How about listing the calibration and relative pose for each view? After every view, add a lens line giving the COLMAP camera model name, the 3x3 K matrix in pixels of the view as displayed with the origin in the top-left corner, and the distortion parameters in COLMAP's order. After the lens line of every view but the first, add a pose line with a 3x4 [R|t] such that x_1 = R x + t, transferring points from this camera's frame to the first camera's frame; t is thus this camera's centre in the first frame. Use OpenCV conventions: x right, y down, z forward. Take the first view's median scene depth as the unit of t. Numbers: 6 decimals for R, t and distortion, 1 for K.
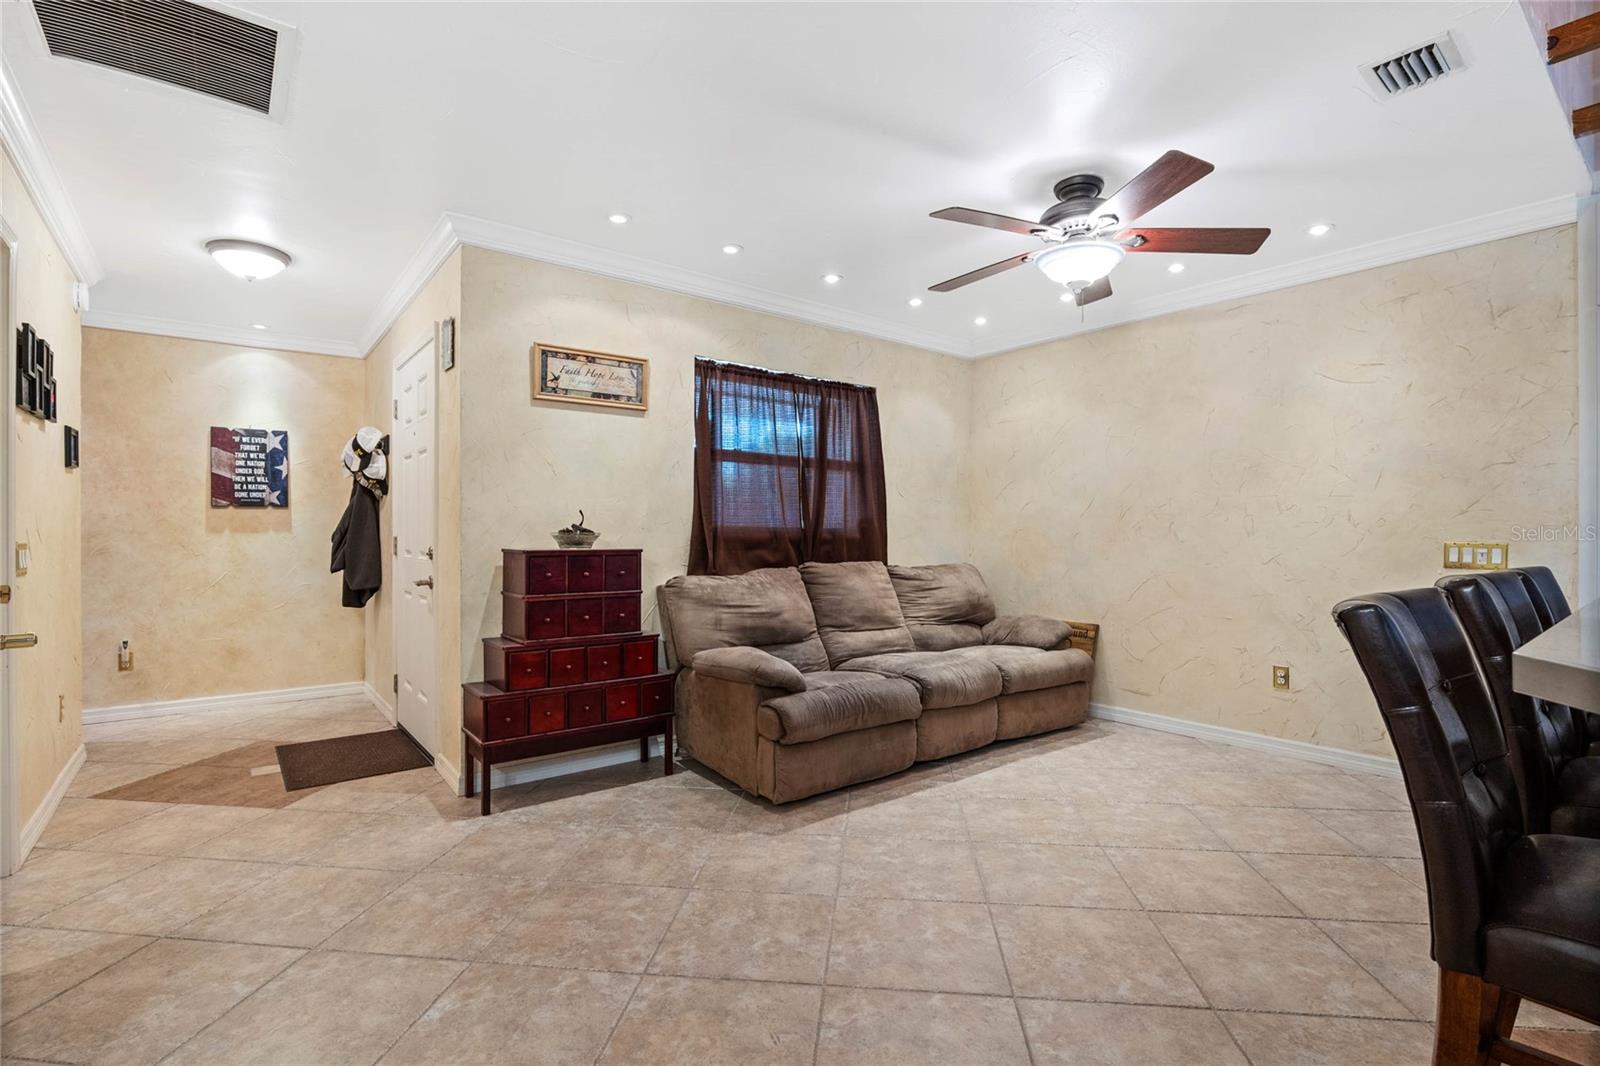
lens RADIAL K [[739.4, 0, 801.9], [0, 739.4, 533.3], [0, 0, 1]] dist [-0.024351, 0.006028]
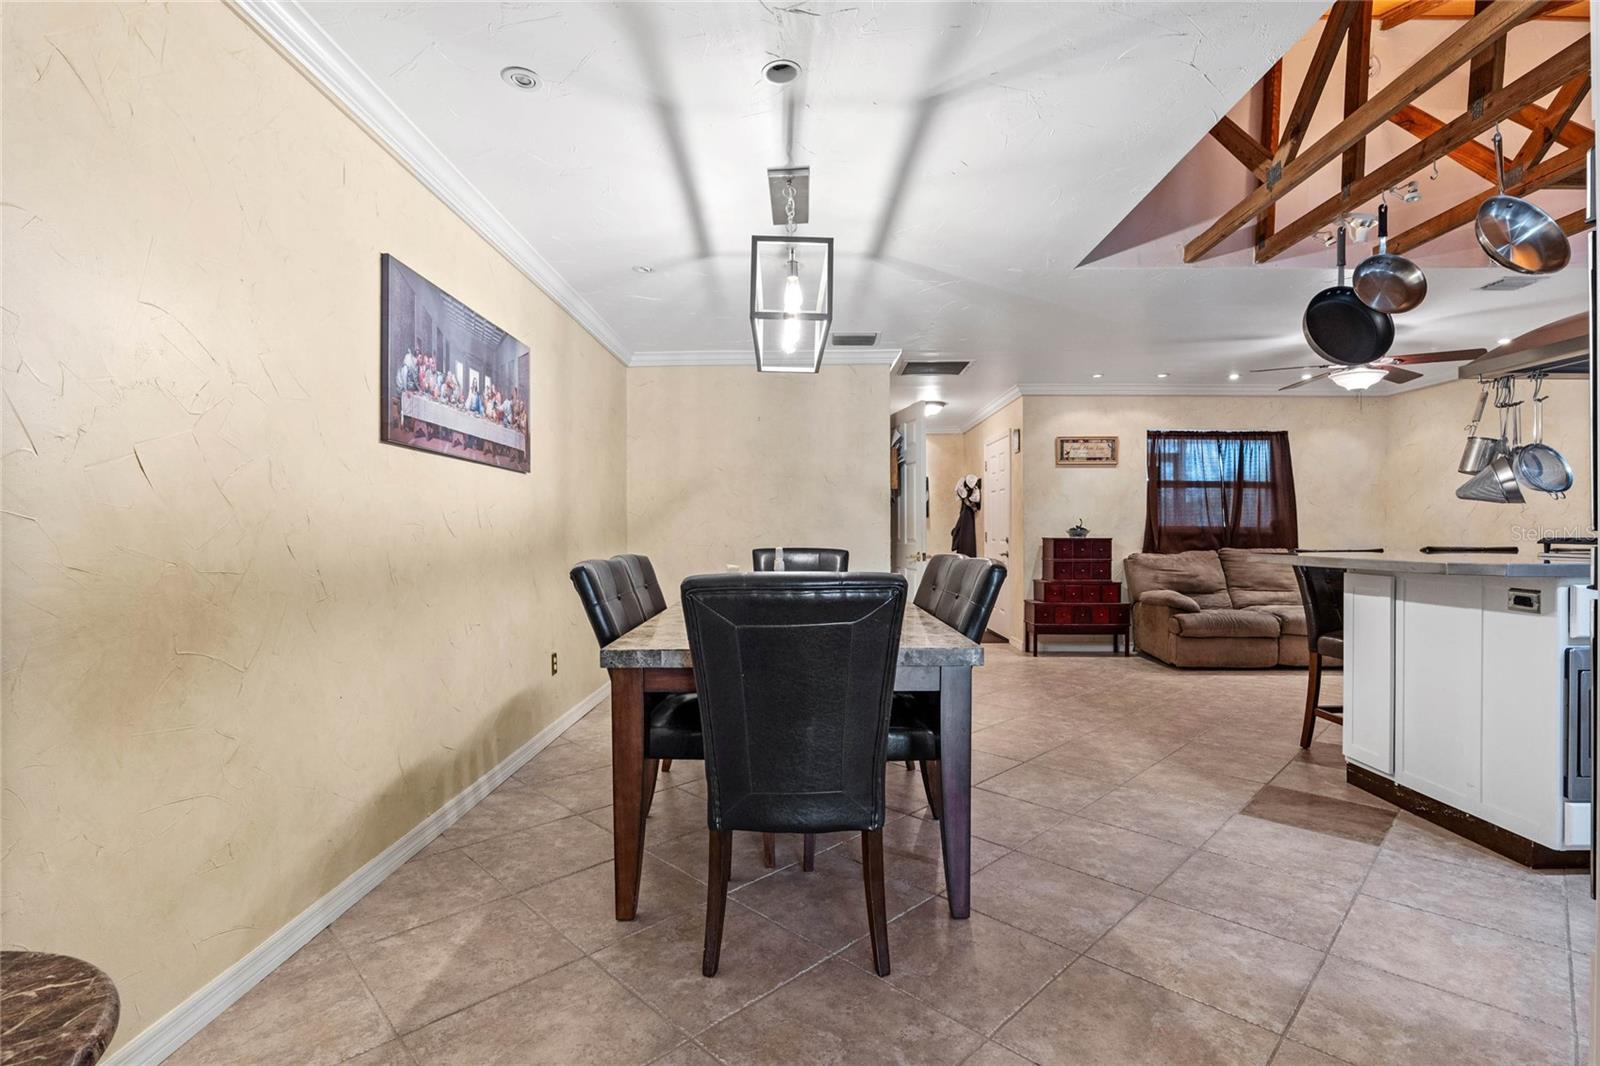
lens RADIAL K [[744.4, 0, 803.6], [0, 744.4, 531.7], [0, 0, 1]] dist [-0.021438, 0.006290]
pose [[0.777634, -0.000421, -0.628717, 0.293452], [0.000131, 1.000000, -0.000508, 0.004154], [0.628717, 0.000312, 0.777634, -0.797233]]
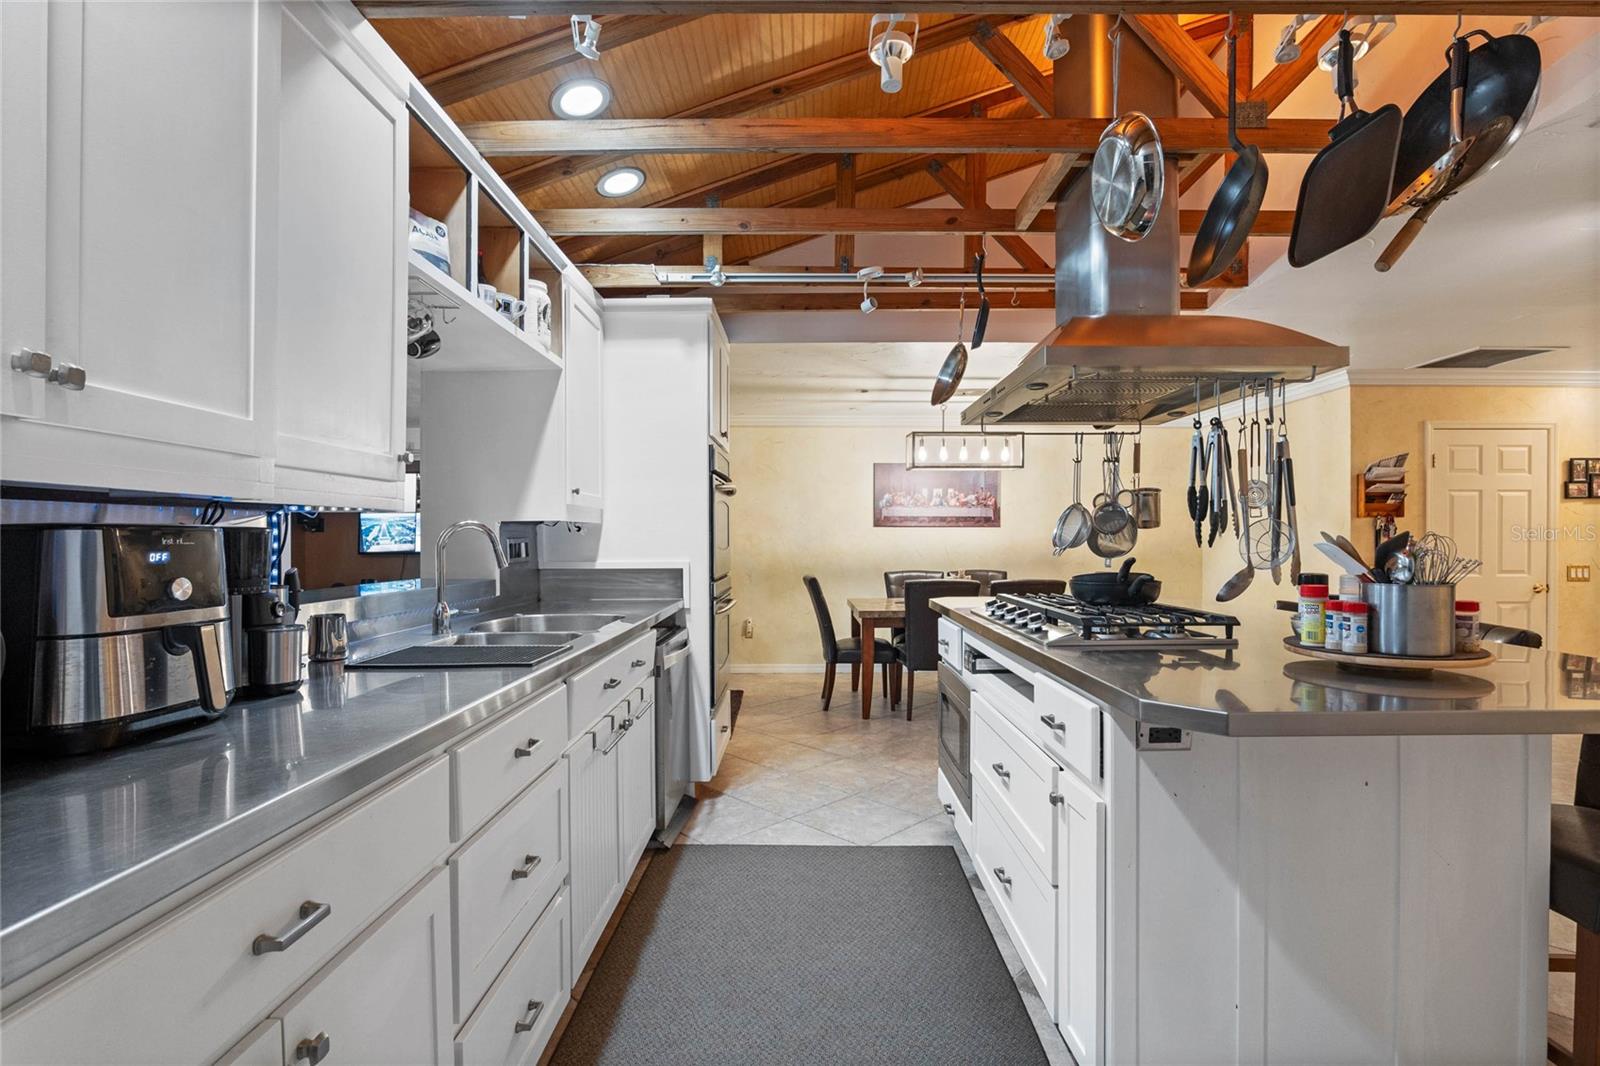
lens RADIAL K [[753.5, 0, 818.0], [0, 753.5, 537.1], [0, 0, 1]] dist [-0.004926, -0.001047]
pose [[-0.607347, 0.007401, -0.794402, 1.095441], [0.003428, 0.999972, 0.006696, -0.050605], [0.794429, 0.001343, -0.607355, 0.334150]]
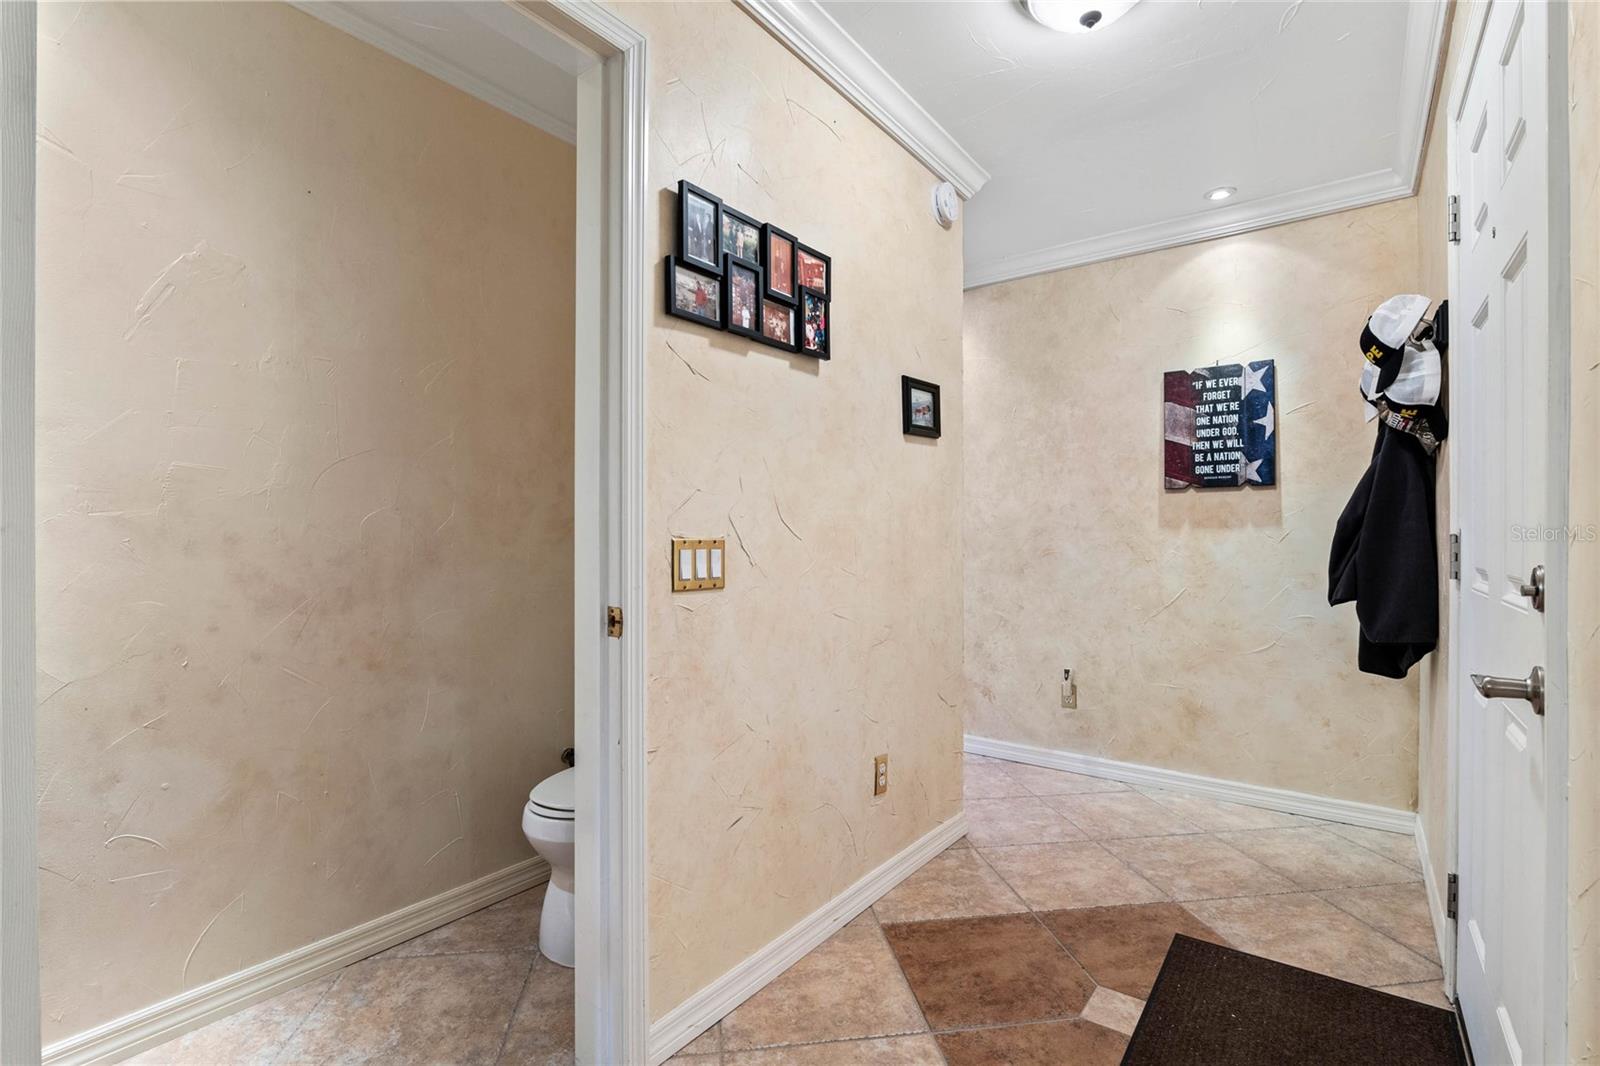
lens RADIAL K [[739.4, 0, 801.9], [0, 739.4, 533.3], [0, 0, 1]] dist [-0.024351, 0.006028]
pose [[0.255136, -0.001210, -0.966905, -0.249598], [-0.001486, 0.999998, -0.001643, 0.005530], [0.966904, 0.001856, 0.255133, 0.532538]]
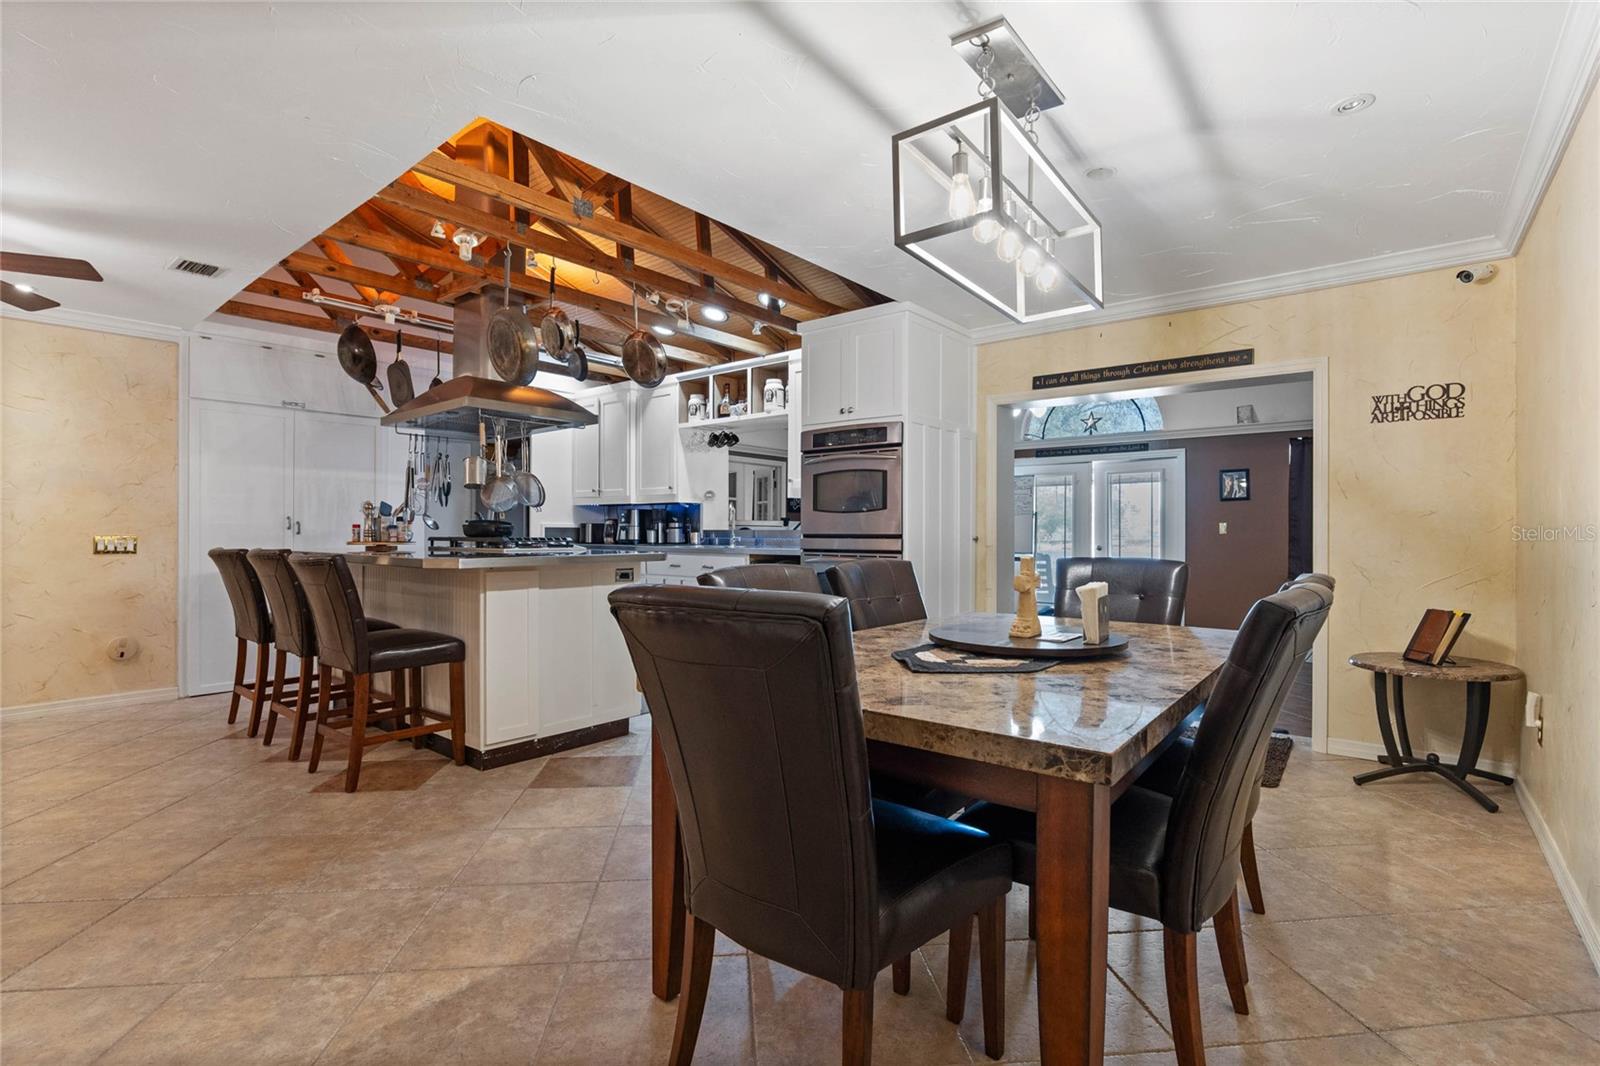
lens RADIAL K [[744.4, 0, 803.6], [0, 744.4, 531.7], [0, 0, 1]] dist [-0.021438, 0.006290]
pose [[-0.213804, 0.000936, 0.976876, -0.597075], [-0.001102, 0.999999, -0.001200, 0.002271], [-0.976876, -0.001333, -0.213802, -0.033923]]
